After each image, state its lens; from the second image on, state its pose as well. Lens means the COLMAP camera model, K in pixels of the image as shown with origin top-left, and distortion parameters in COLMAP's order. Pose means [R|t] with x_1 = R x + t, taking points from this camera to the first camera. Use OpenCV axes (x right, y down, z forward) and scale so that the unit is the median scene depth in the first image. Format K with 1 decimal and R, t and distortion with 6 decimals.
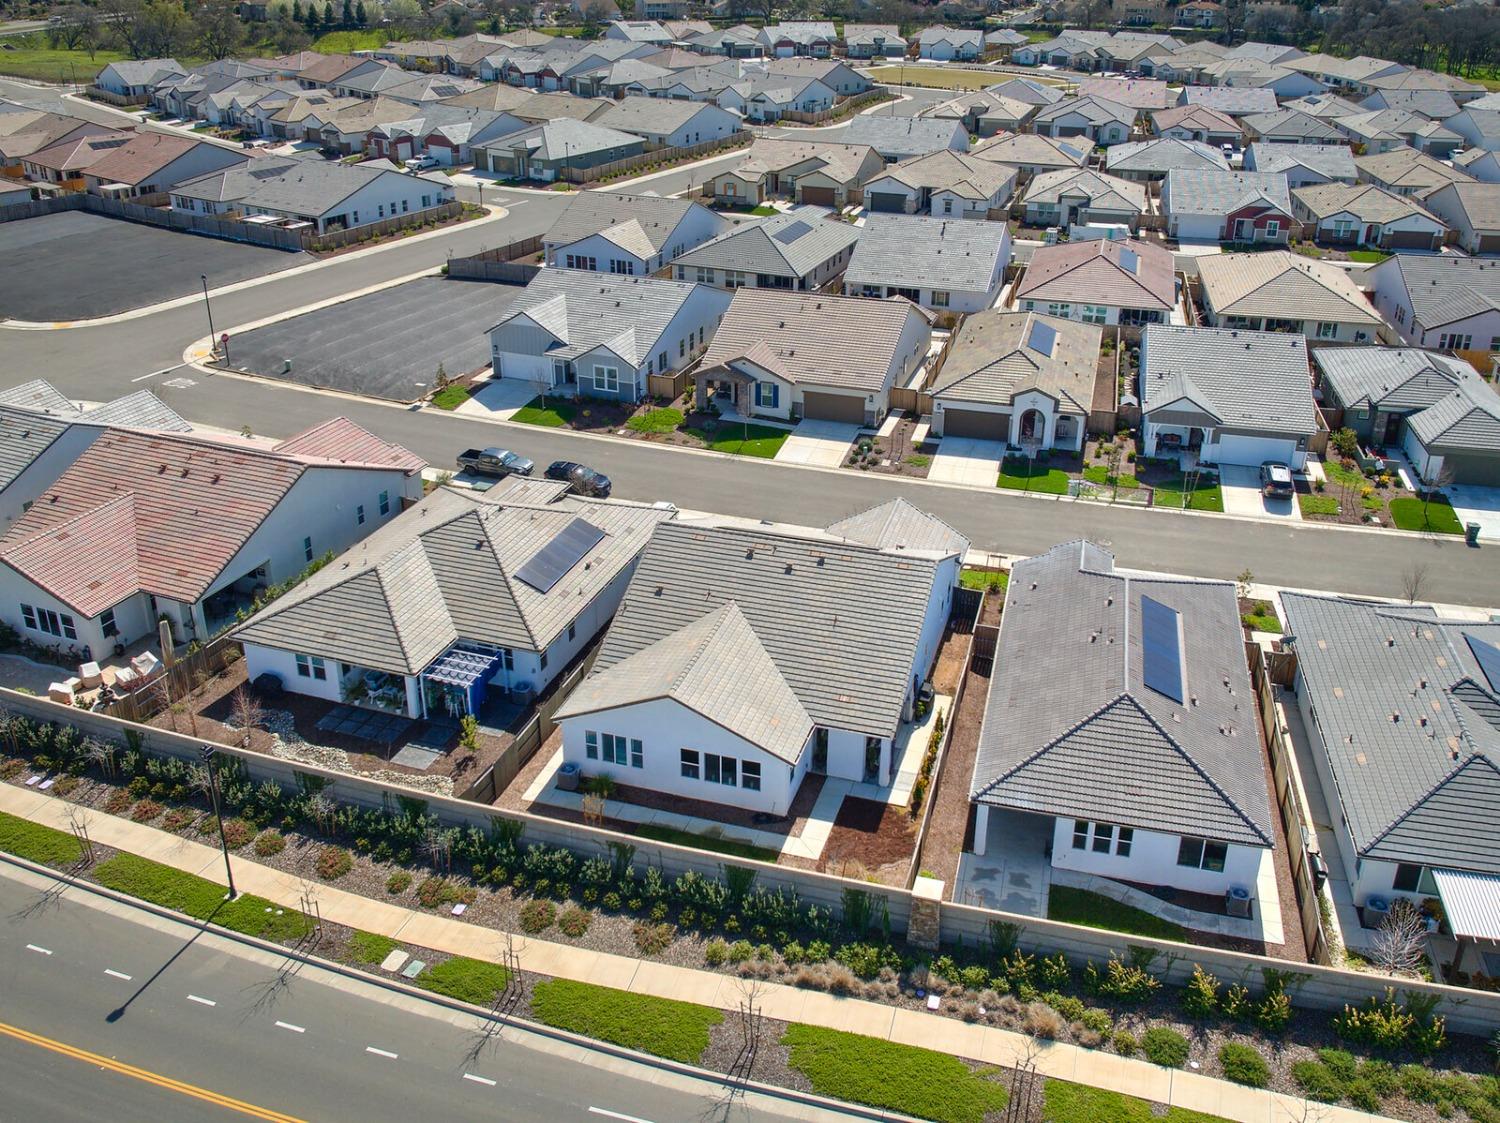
lens RADIAL K [[1199.6, 0, 750.0], [0, 1199.6, 561.5], [0, 0, 1]] dist [-0.008188, -0.032796]
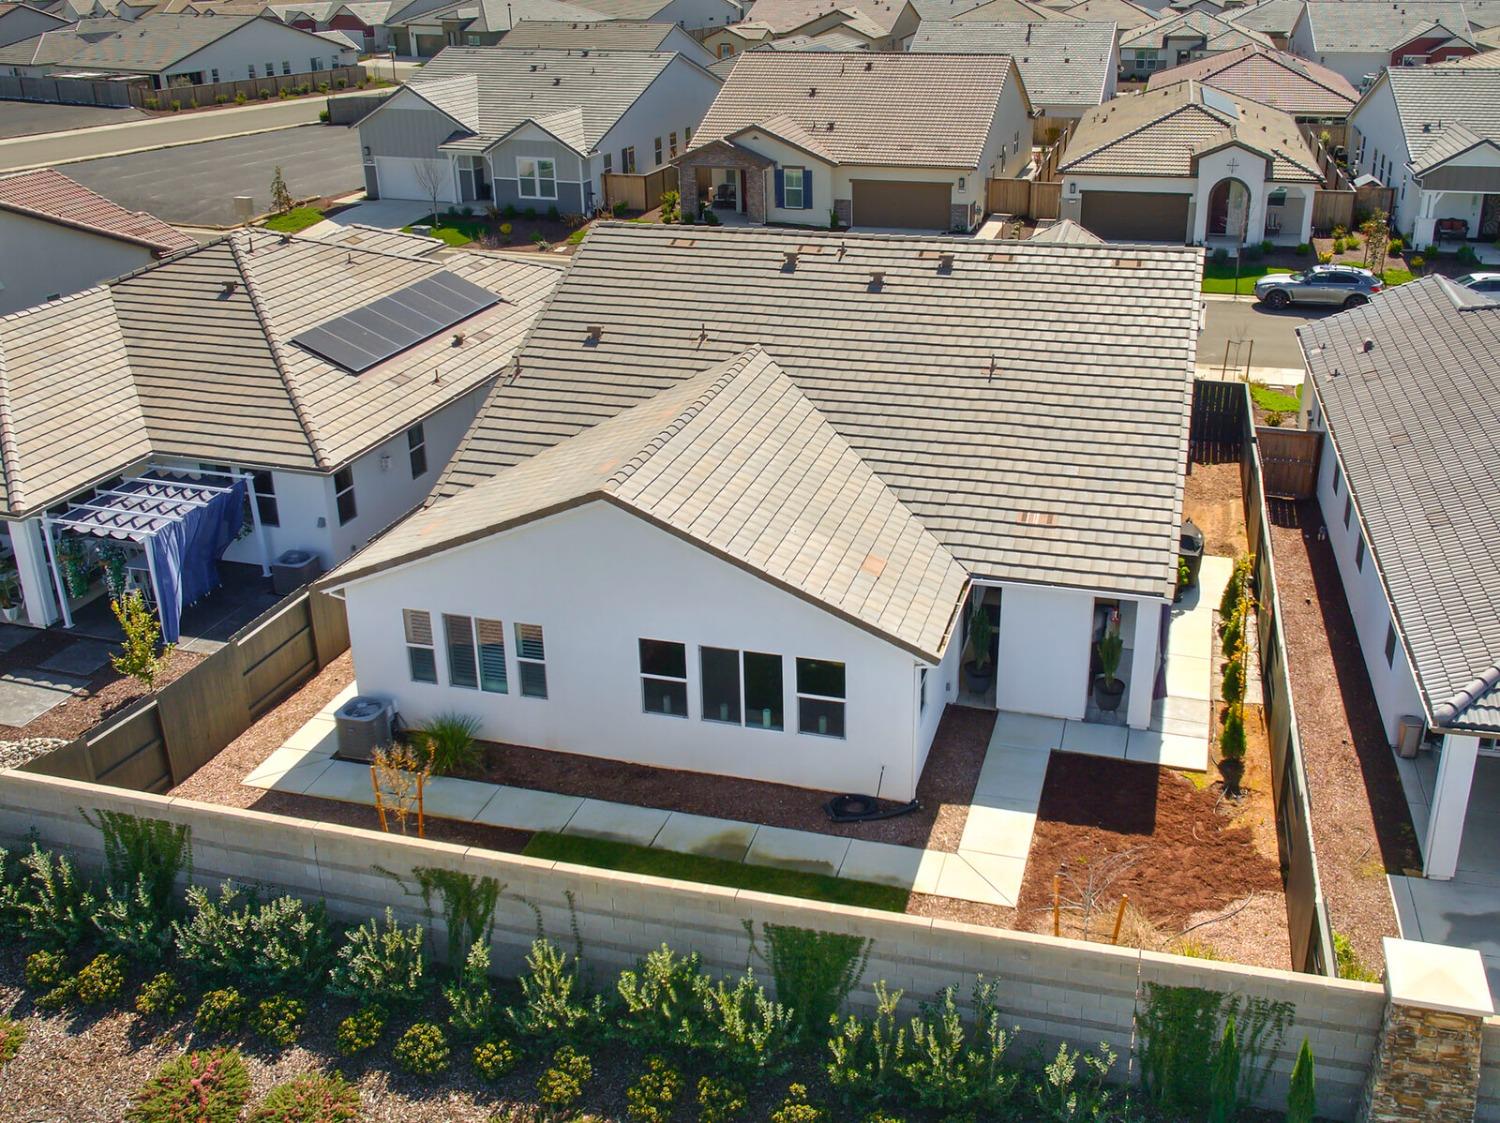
lens RADIAL K [[1404.8, 0, 793.3], [0, 1404.8, 553.0], [0, 0, 1]] dist [-0.004551, -0.033597]
pose [[0.999294, -0.029439, 0.023349, -0.016627], [0.030114, 0.999123, -0.029107, 0.138979], [-0.022471, 0.029789, 0.999304, 0.523788]]
